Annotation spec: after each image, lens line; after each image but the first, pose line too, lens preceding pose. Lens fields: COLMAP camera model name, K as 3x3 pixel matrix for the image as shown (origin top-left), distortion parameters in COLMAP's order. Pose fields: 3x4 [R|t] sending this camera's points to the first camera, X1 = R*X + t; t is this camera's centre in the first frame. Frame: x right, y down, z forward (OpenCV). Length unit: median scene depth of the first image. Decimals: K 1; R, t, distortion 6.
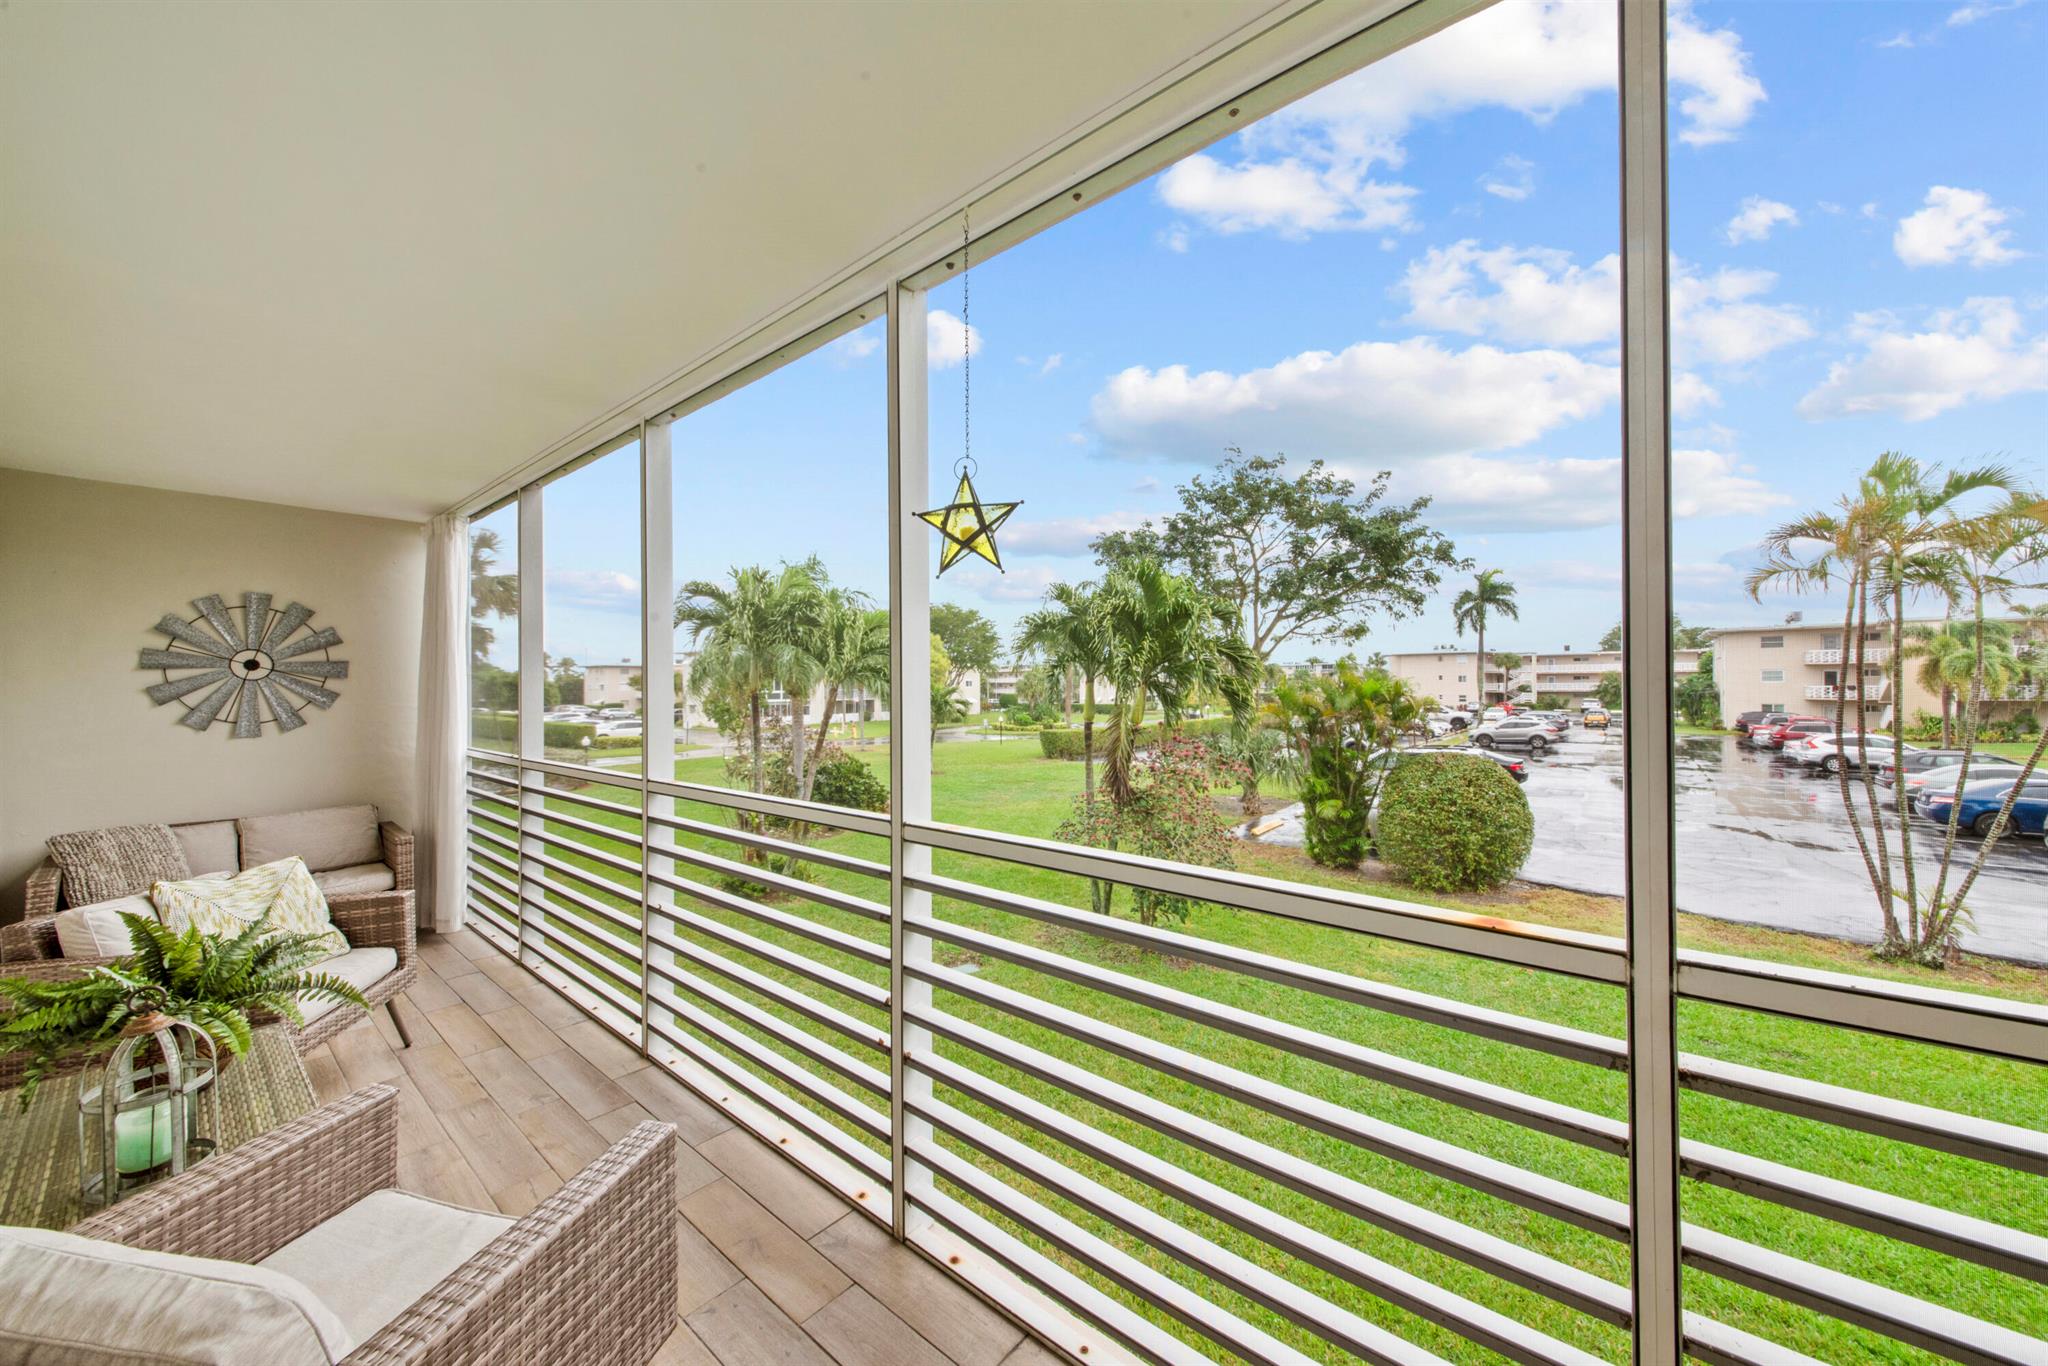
lens RADIAL K [[739.5, 0, 1031.6], [0, 739.5, 672.7], [0, 0, 1]] dist [0.010914, -0.013427]
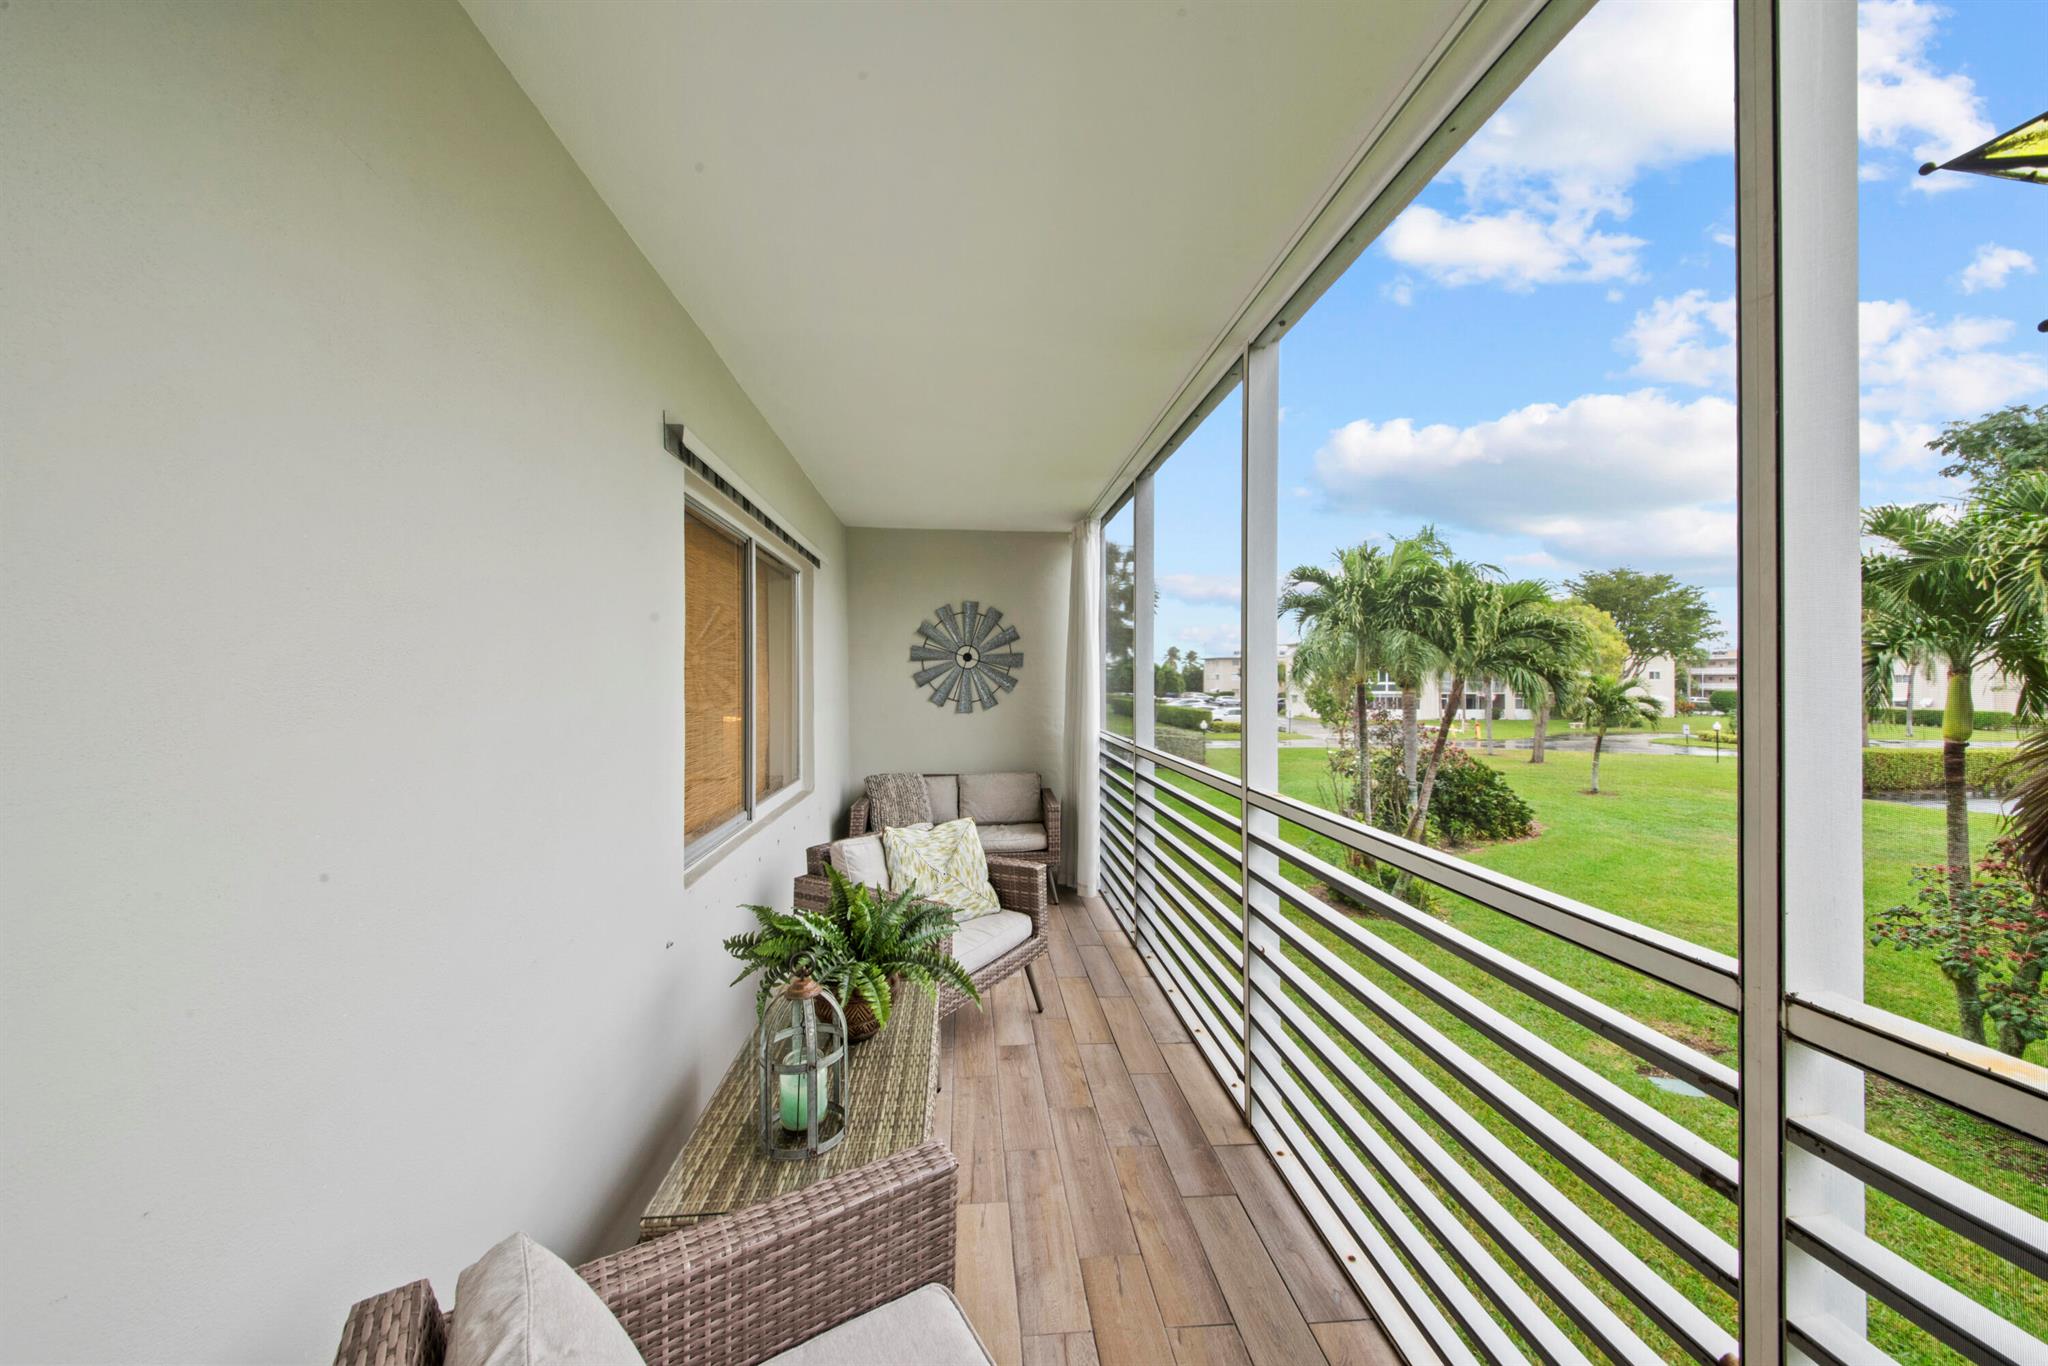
lens RADIAL K [[739.5, 0, 1031.6], [0, 739.5, 672.7], [0, 0, 1]] dist [0.010914, -0.013427]
pose [[0.717654, 0.003180, -0.696392, -0.053077], [0.005376, 0.999934, 0.010106, 0.003438], [0.696379, -0.010996, 0.717590, 0.108638]]
